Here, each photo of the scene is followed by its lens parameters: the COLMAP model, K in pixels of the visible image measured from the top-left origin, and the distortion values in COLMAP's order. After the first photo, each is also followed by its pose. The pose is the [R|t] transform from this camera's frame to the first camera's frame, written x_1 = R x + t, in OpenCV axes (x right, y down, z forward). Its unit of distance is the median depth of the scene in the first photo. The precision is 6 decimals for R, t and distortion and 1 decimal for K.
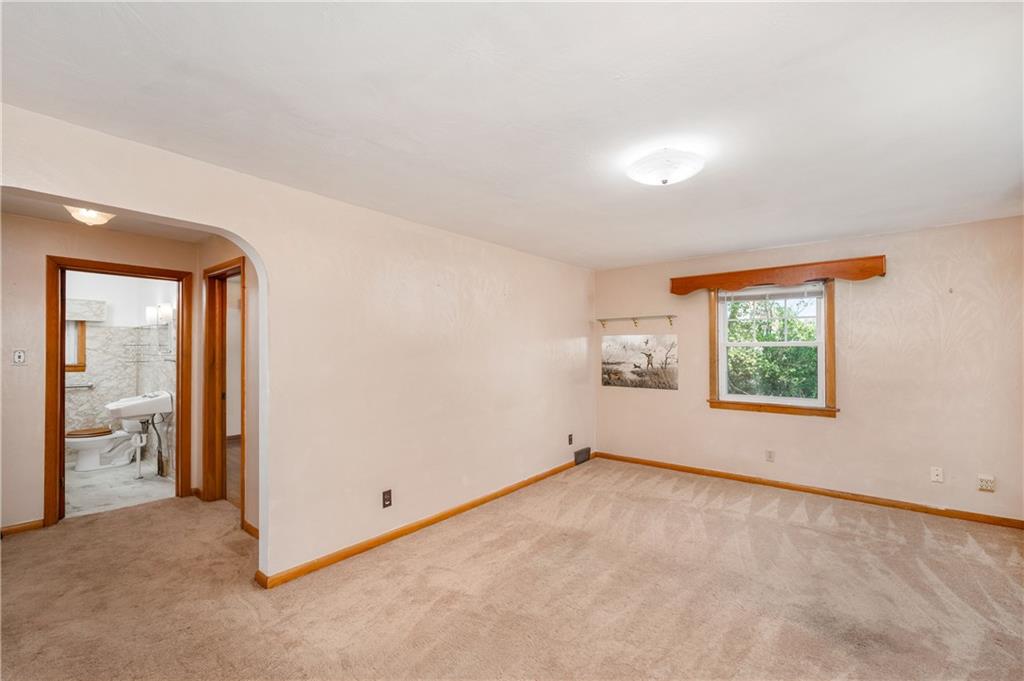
lens RADIAL K [[433.6, 0, 514.5], [0, 433.6, 341.7], [0, 0, 1]] dist [-0.022419, -0.000099]
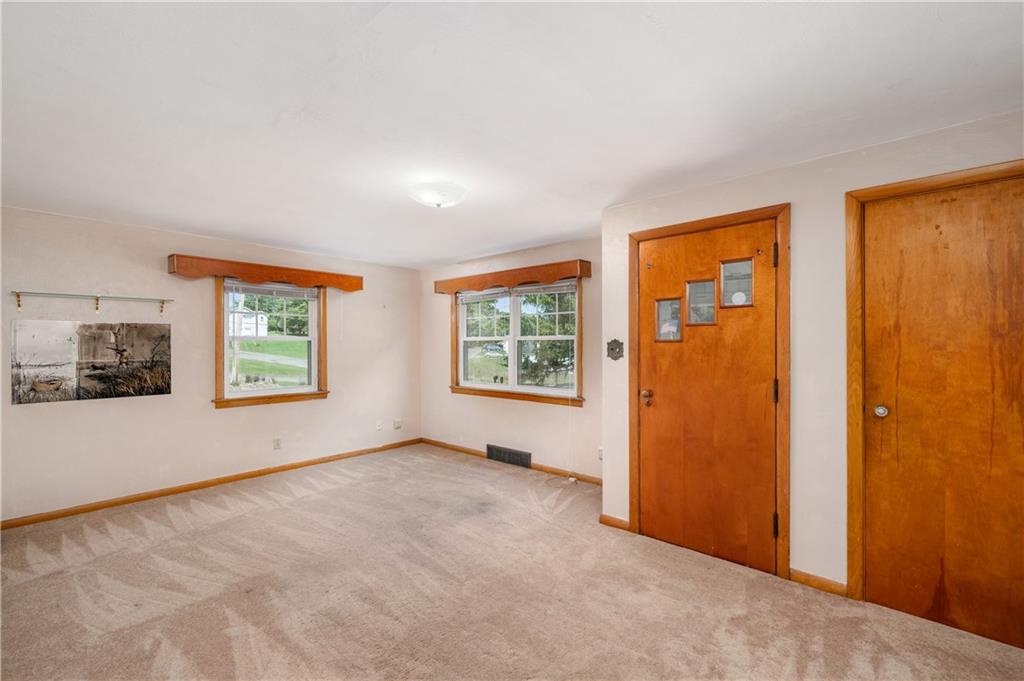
lens RADIAL K [[433.6, 0, 514.5], [0, 433.6, 341.7], [0, 0, 1]] dist [-0.022419, -0.000099]
pose [[0.024006, 0.003471, 0.999706, -0.465125], [-0.015505, 0.999875, -0.003100, 0.009059], [-0.999592, -0.015426, 0.024057, 0.405853]]
